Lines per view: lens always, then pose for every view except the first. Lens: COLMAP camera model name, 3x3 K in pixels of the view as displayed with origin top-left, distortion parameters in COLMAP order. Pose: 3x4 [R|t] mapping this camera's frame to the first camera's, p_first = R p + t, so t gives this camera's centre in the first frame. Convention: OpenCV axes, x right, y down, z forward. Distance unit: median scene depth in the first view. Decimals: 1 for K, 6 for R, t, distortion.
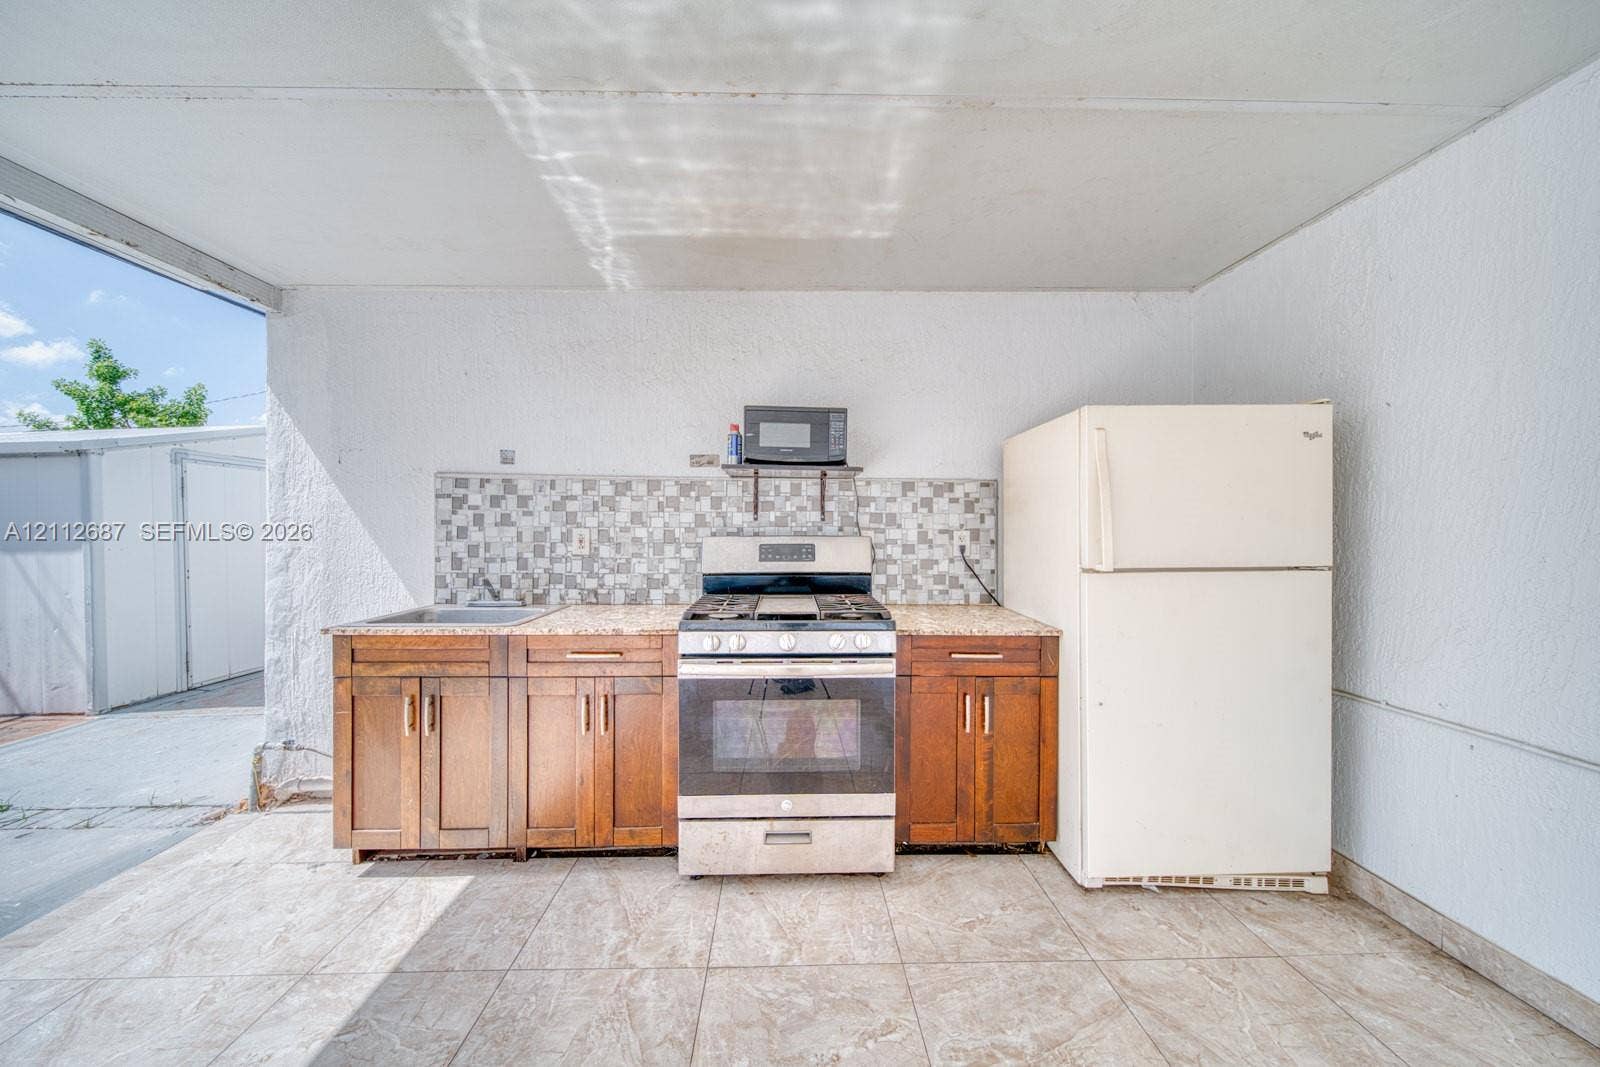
lens RADIAL K [[564.6, 0, 800.0], [0, 564.6, 533.5], [0, 0, 1]] dist [-0.000511, -0.000362]
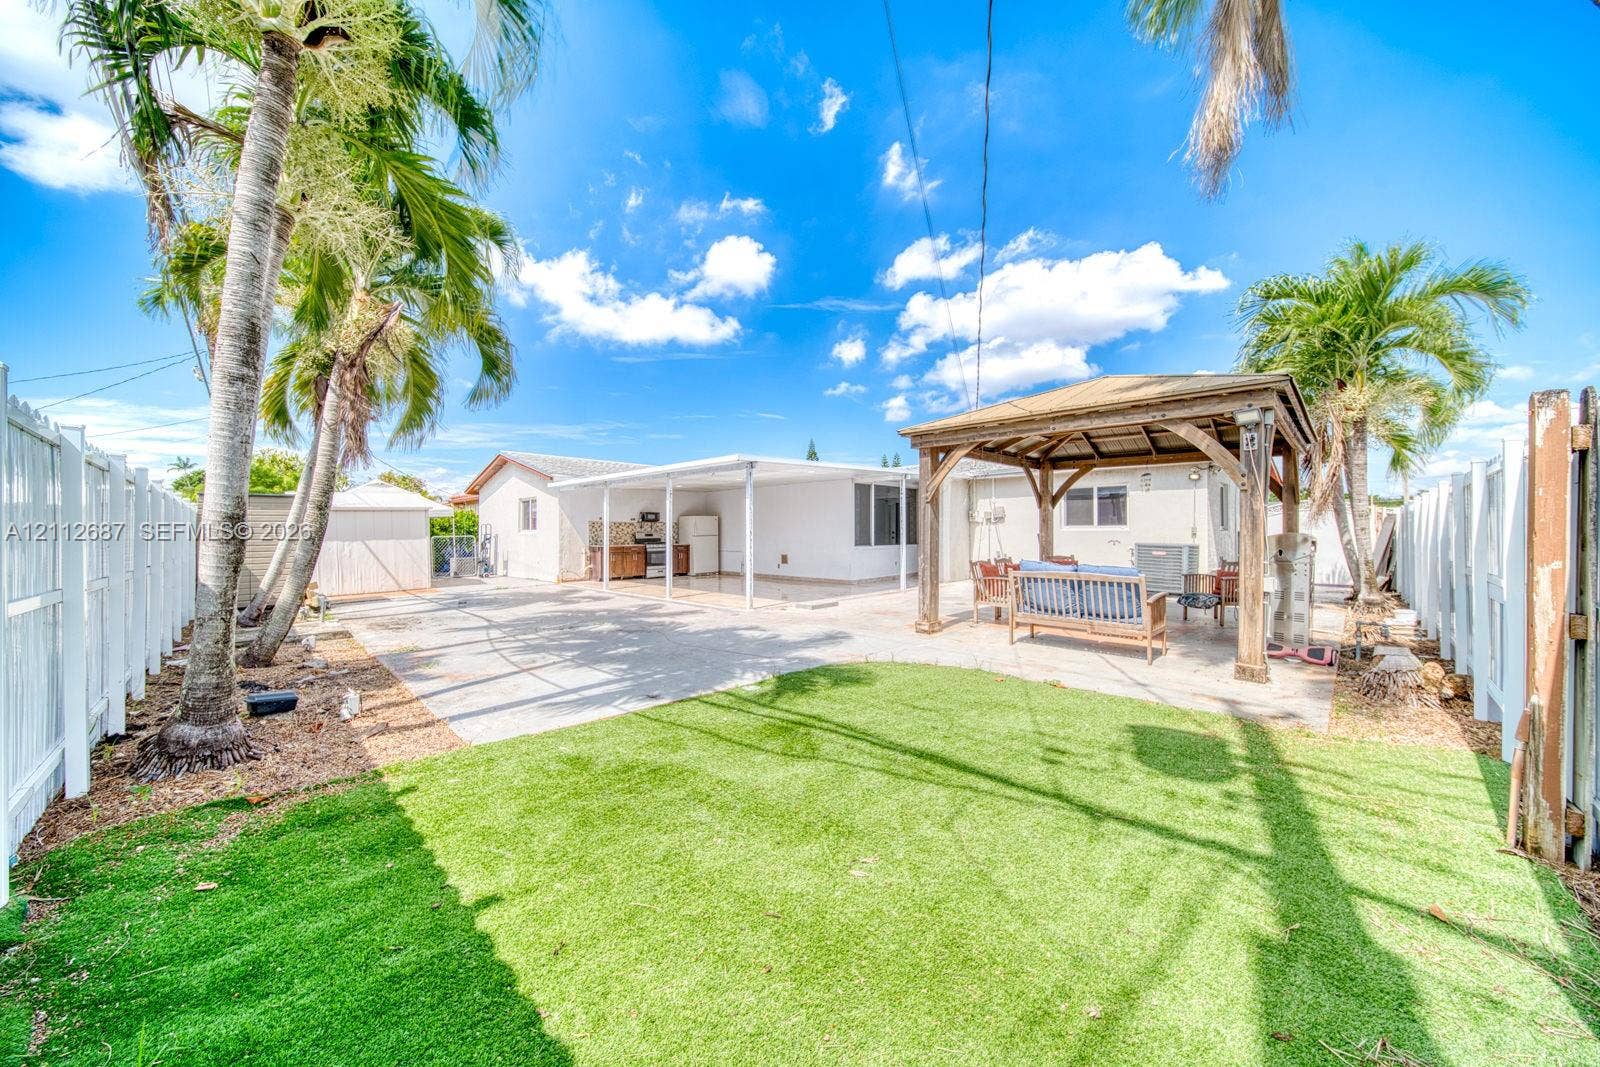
lens RADIAL K [[564.6, 0, 800.0], [0, 564.6, 533.5], [0, 0, 1]] dist [-0.000511, -0.000362]
pose [[0.719158, -0.009477, 0.694782, -3.792960], [0.007861, 0.999954, 0.005503, -0.001273], [-0.694802, 0.001504, 0.719199, -5.554729]]
